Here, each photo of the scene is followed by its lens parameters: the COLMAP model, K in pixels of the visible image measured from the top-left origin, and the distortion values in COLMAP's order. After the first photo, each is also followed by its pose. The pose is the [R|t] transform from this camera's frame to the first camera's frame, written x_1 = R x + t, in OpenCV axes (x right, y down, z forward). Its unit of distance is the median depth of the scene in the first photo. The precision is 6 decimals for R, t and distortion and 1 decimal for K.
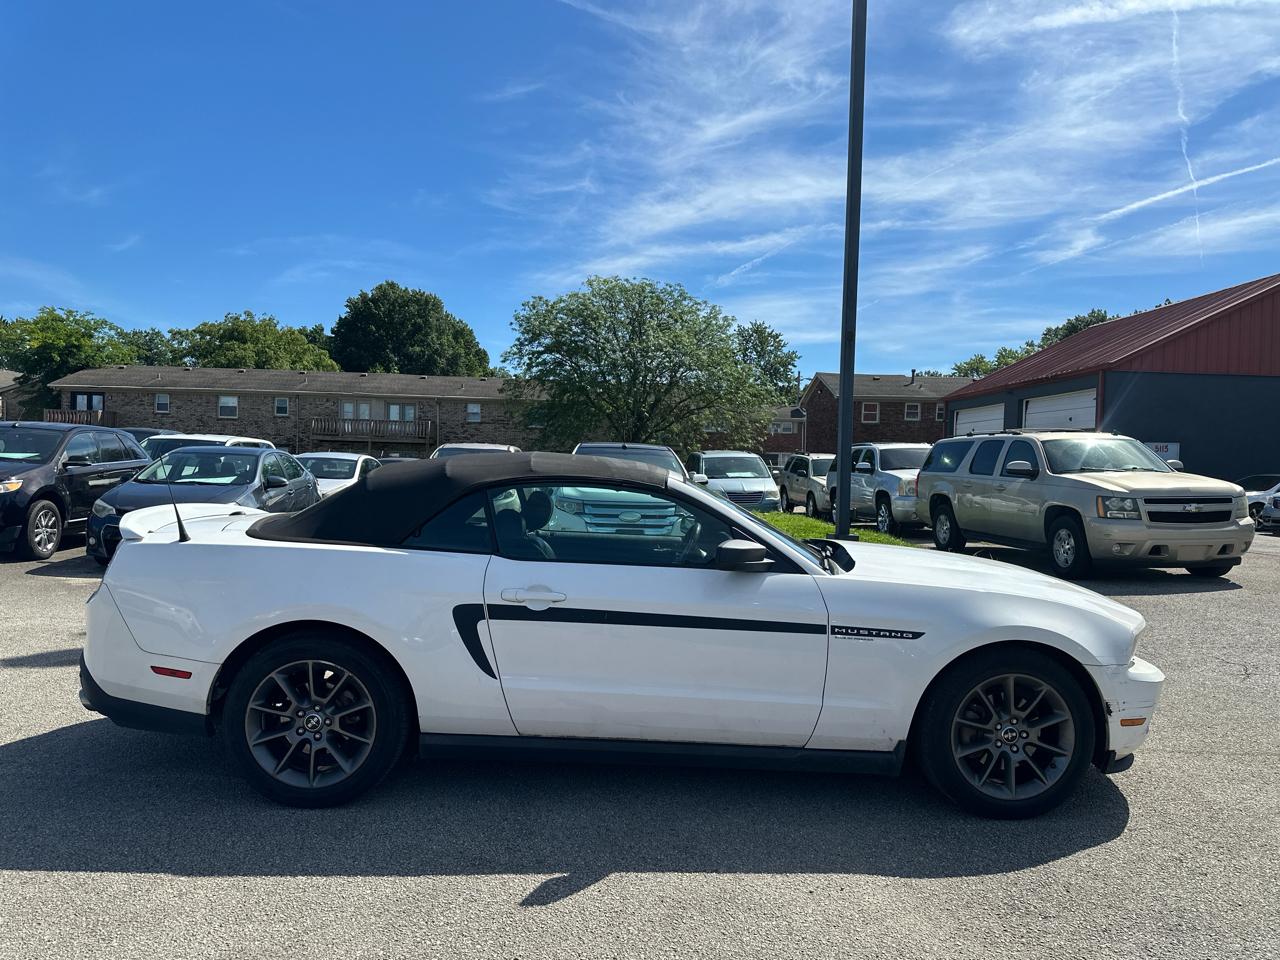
lens RADIAL K [[921.2, 0, 639.2], [0, 921.2, 499.6], [0, 0, 1]] dist [0.090262, -0.139929]
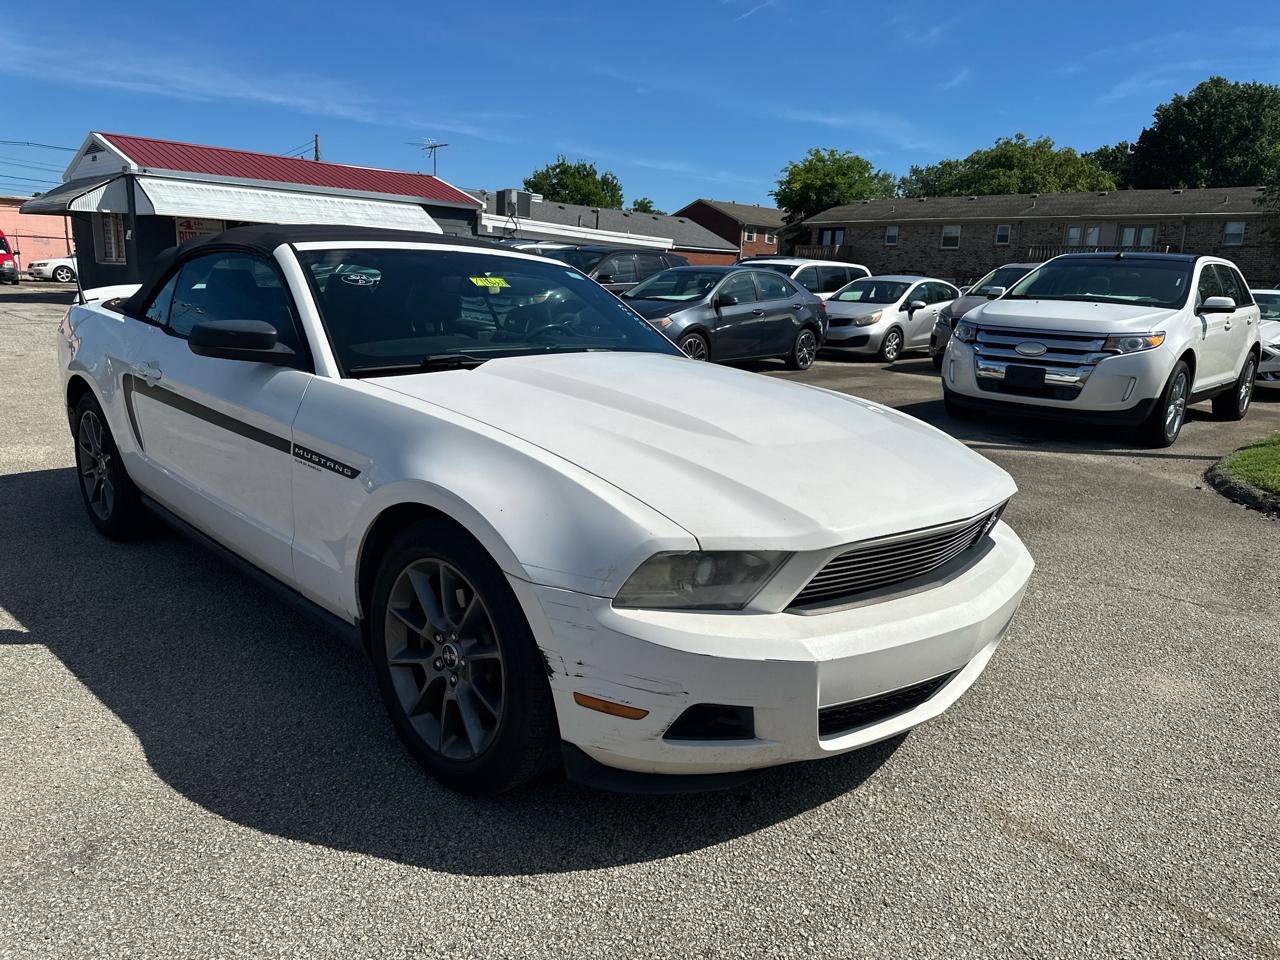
lens RADIAL K [[924.2, 0, 621.2], [0, 924.2, 502.5], [0, 0, 1]] dist [0.008681, -0.027190]
pose [[0.663152, 0.171606, -0.728547, 0.089203], [-0.042737, 0.980456, 0.192040, 0.002957], [0.747263, -0.096216, 0.657525, 0.068502]]
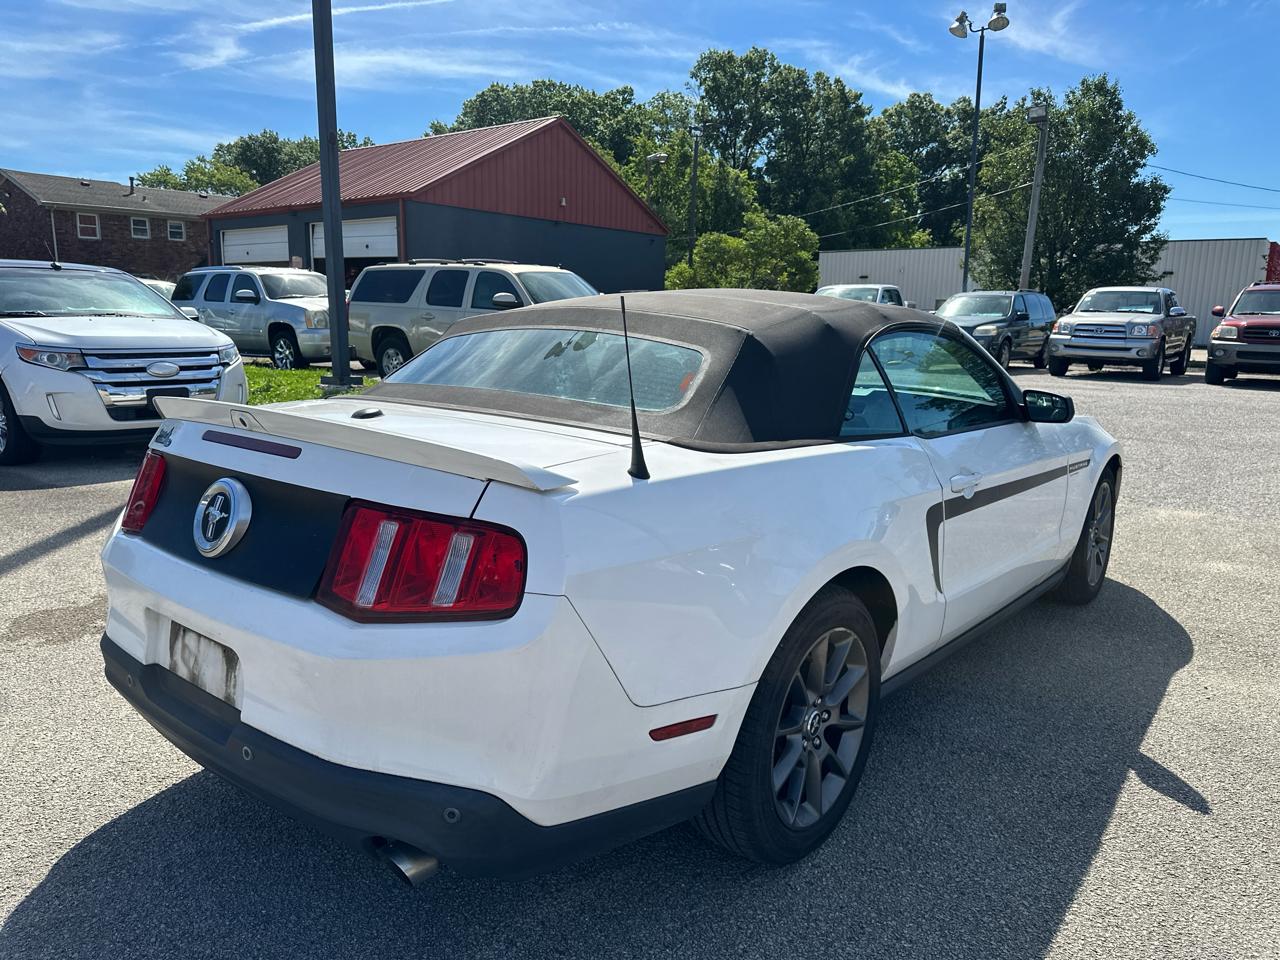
lens RADIAL K [[897.1, 0, 636.8], [0, 897.1, 525.3], [0, 0, 1]] dist [0.045538, -0.046591]
pose [[0.651173, -0.186285, 0.735712, -0.082775], [0.024035, 0.973983, 0.225342, -0.003534], [-0.758549, -0.129053, 0.638709, 0.068904]]
